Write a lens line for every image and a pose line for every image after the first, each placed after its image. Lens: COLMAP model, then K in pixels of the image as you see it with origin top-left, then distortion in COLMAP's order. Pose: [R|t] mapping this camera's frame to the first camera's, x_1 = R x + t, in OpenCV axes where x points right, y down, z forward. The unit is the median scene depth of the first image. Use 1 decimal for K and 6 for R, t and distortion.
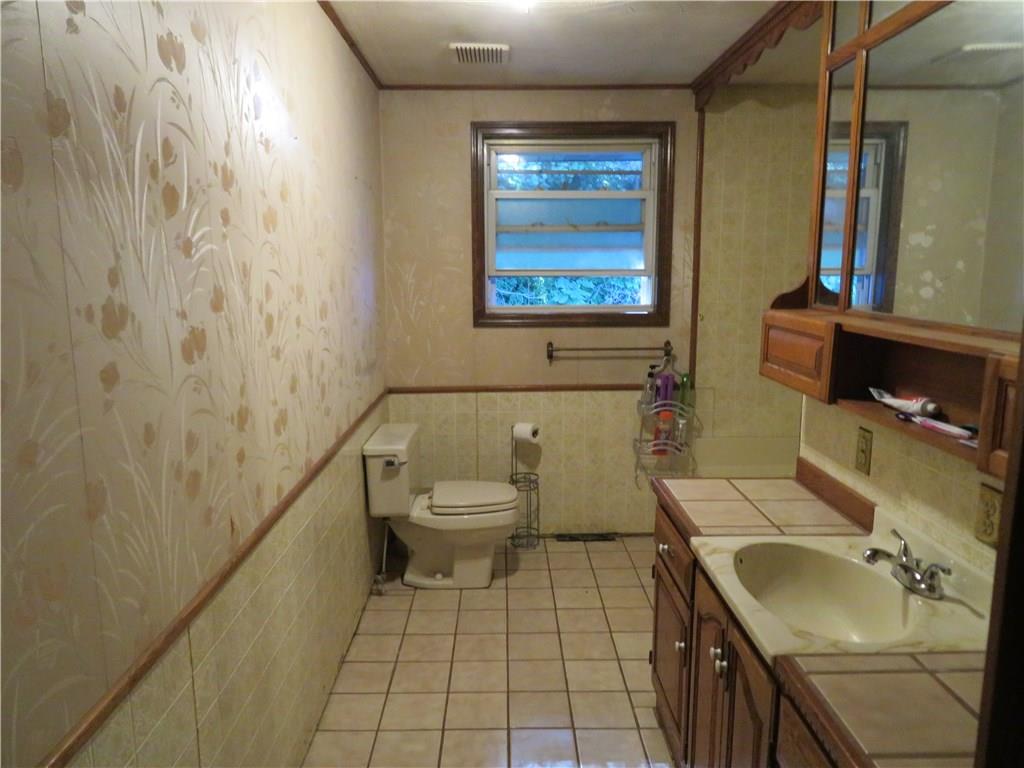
lens RADIAL K [[738.7, 0, 511.1], [0, 738.7, 383.9], [0, 0, 1]] dist [-0.002605, 0.004599]
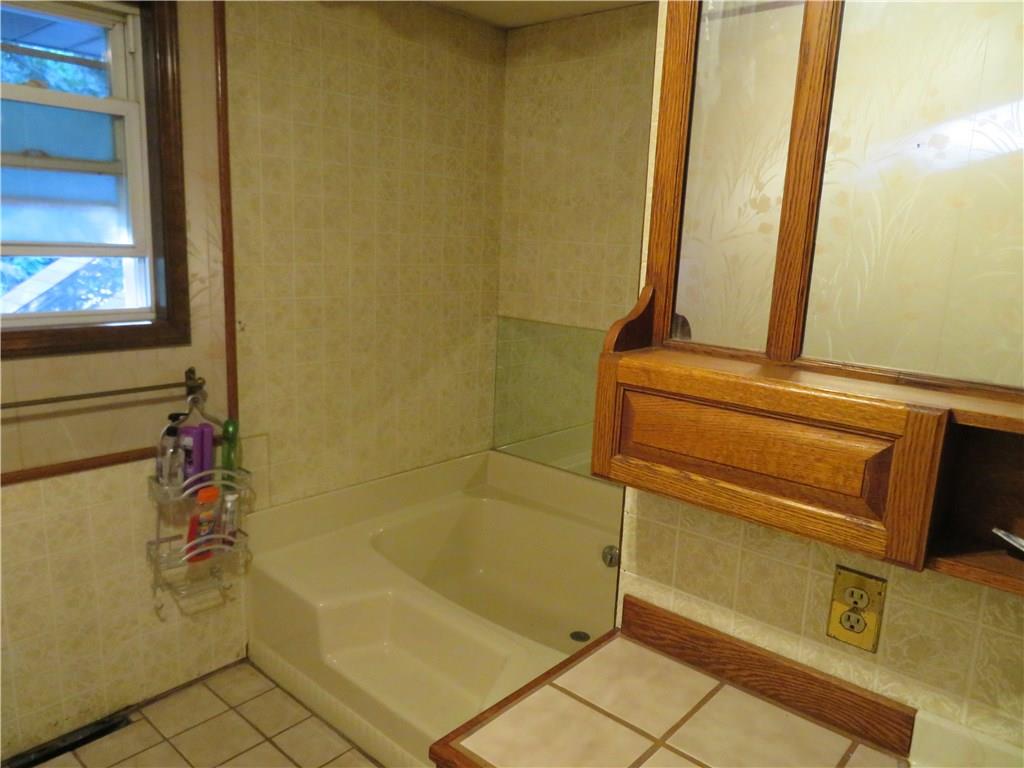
lens RADIAL K [[738.7, 0, 509.2], [0, 738.7, 389.7], [0, 0, 1]] dist [-0.002605, 0.004599]
pose [[0.678355, -0.117654, 0.725253, -0.046089], [0.077871, 0.993049, 0.088261, -0.073958], [-0.730596, -0.003396, 0.682802, 0.410799]]
